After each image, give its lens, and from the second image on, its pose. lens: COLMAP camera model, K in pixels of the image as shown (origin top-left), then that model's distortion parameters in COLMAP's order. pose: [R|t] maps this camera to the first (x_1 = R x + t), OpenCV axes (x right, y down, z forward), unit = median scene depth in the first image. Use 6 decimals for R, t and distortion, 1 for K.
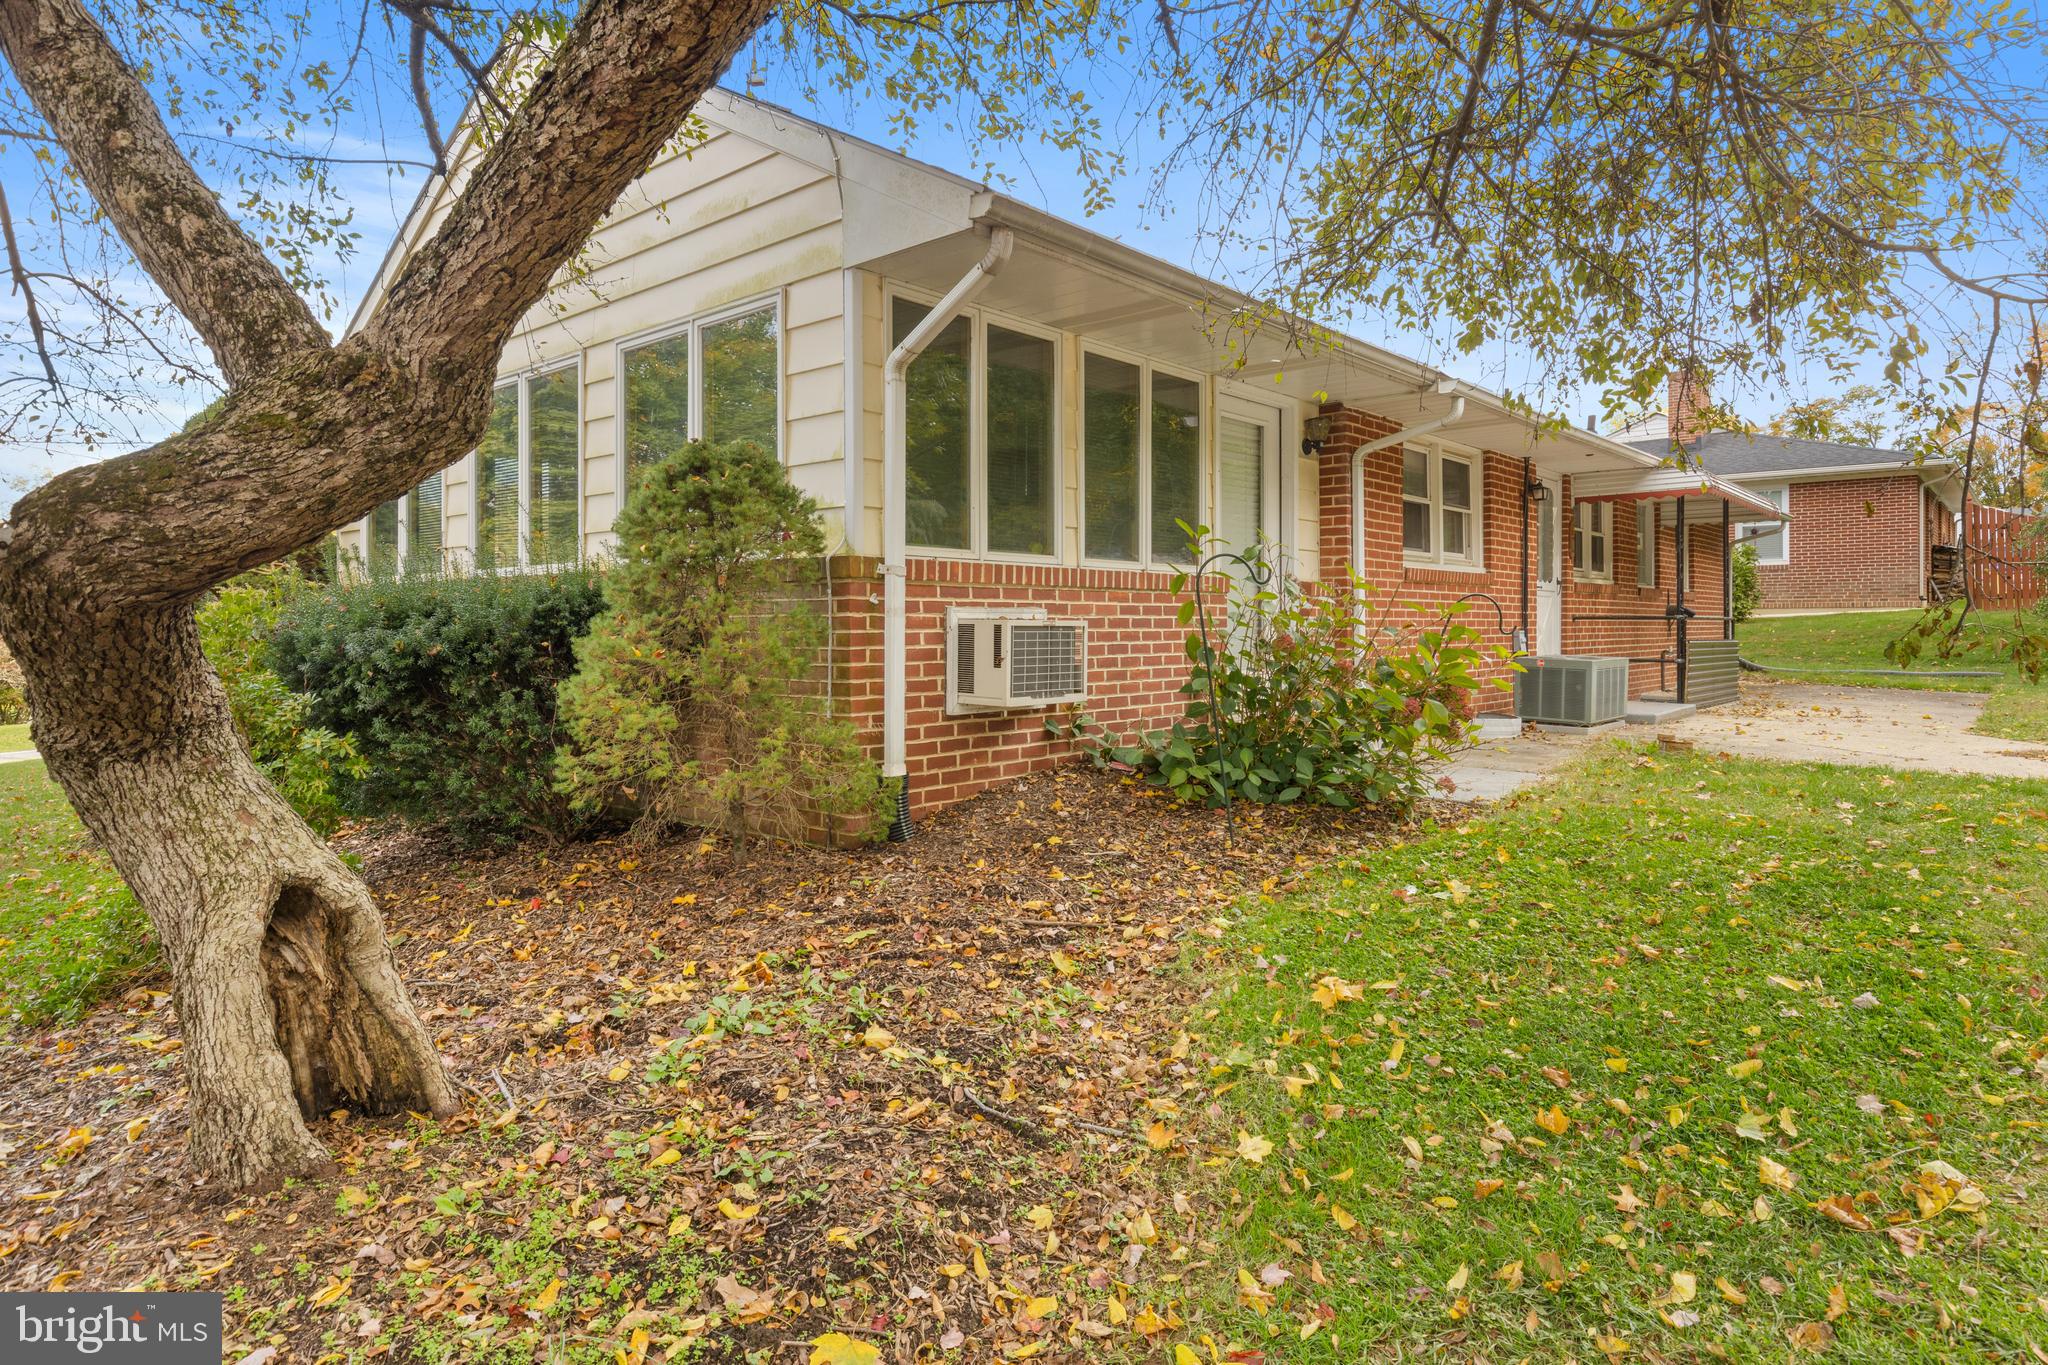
lens RADIAL K [[1195.4, 0, 1024.0], [0, 1195.4, 682.5], [0, 0, 1]] dist [-0.041079, -0.000221]
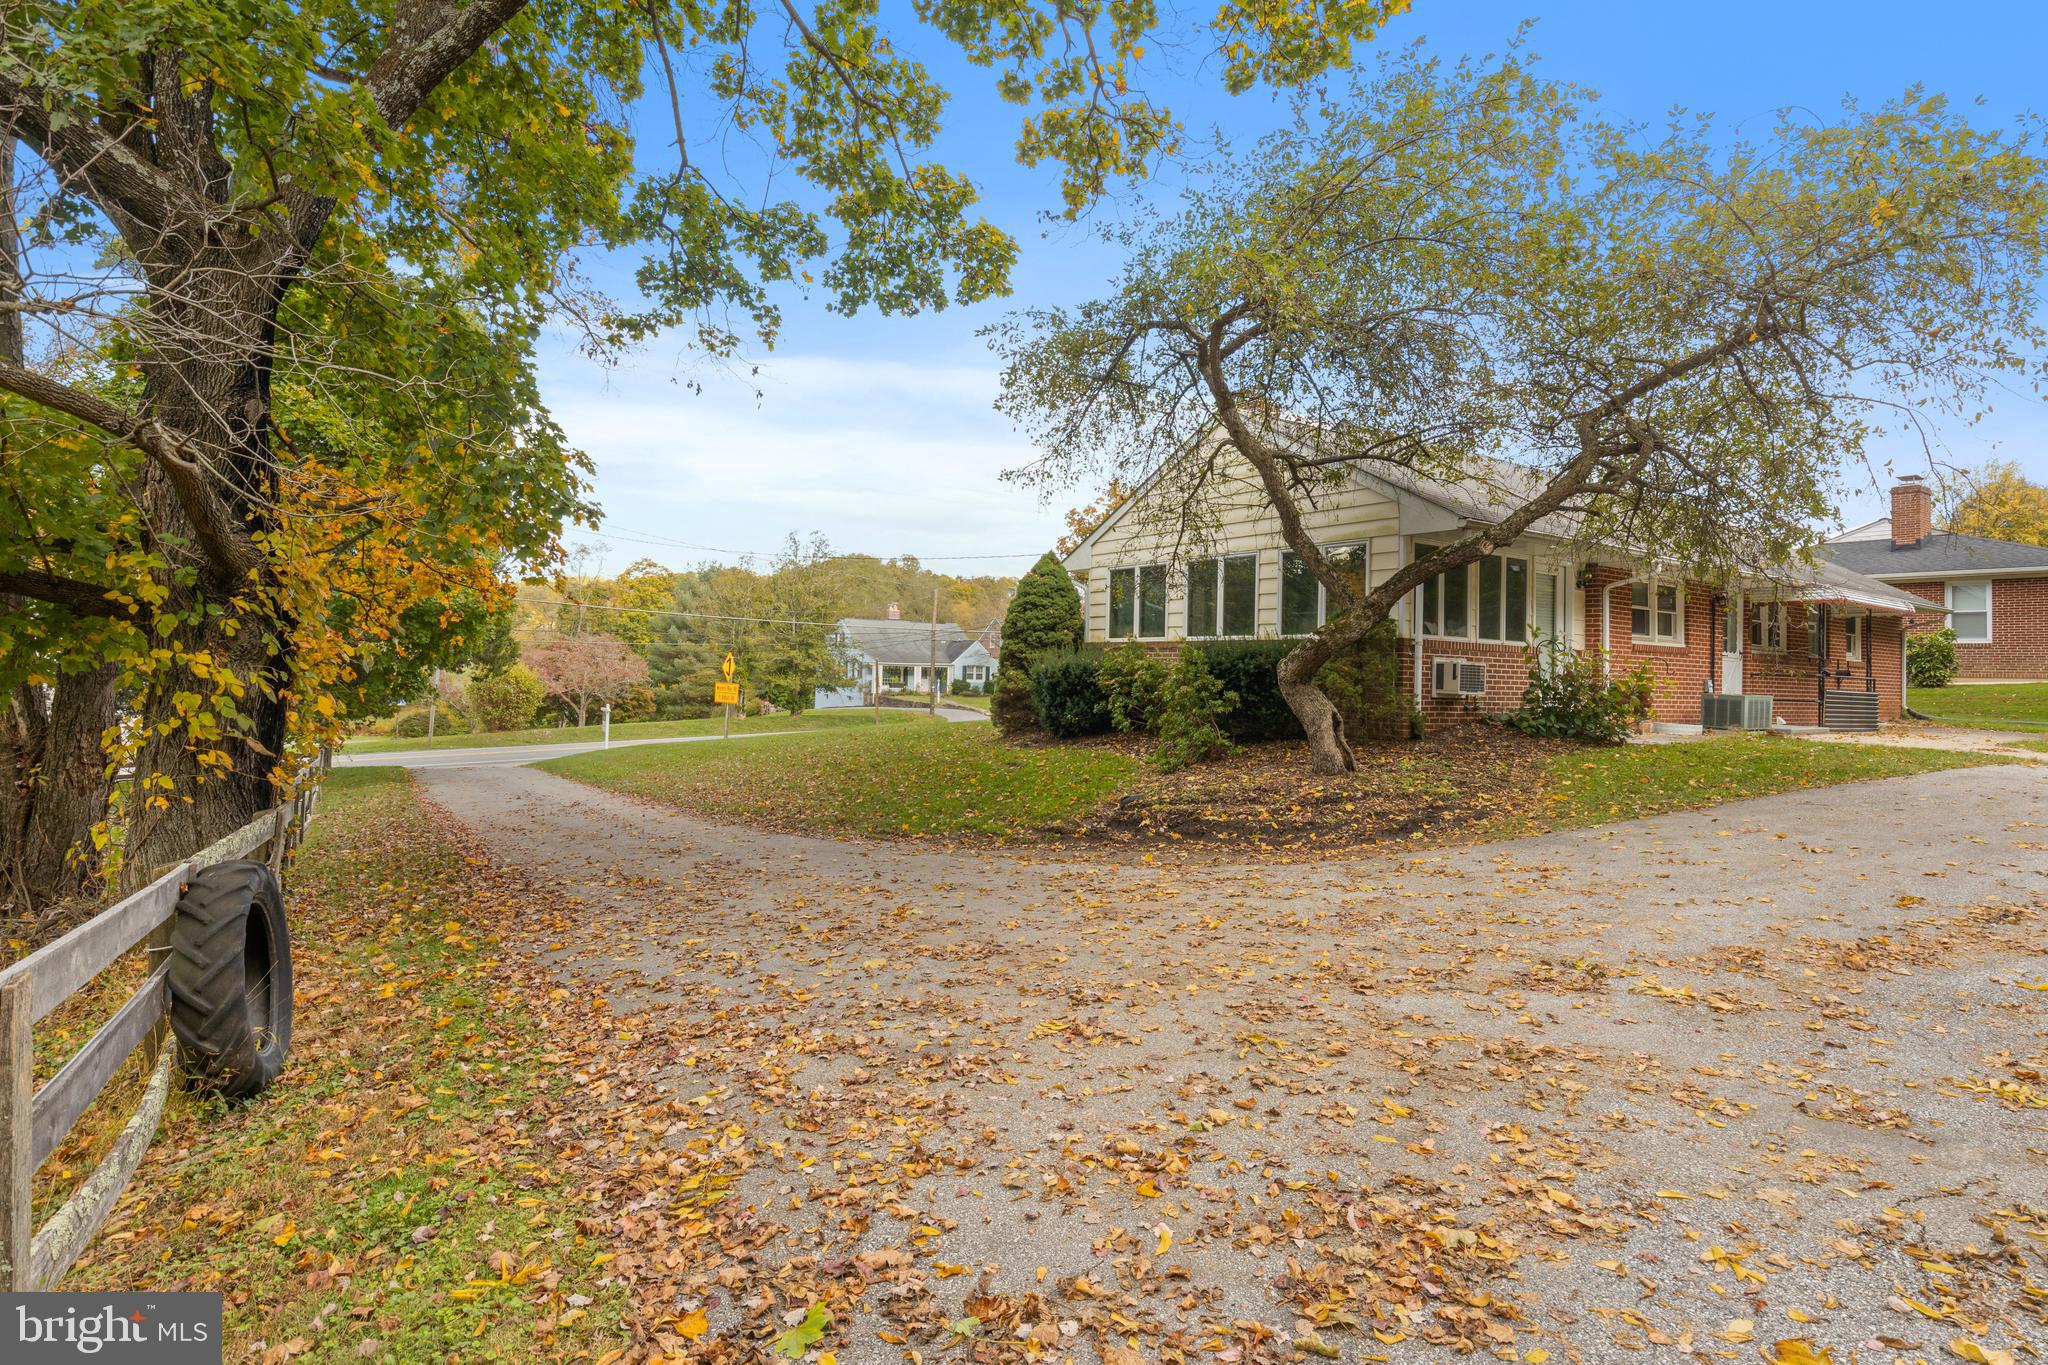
lens RADIAL K [[1098.3, 0, 1024.0], [0, 1098.3, 682.5], [0, 0, 1]] dist [0.001851, 0.000653]
pose [[0.973832, 0.022343, -0.226170, -0.285571], [-0.034130, 0.998248, -0.048343, 0.102984], [0.224694, 0.054797, 0.972887, -1.143872]]
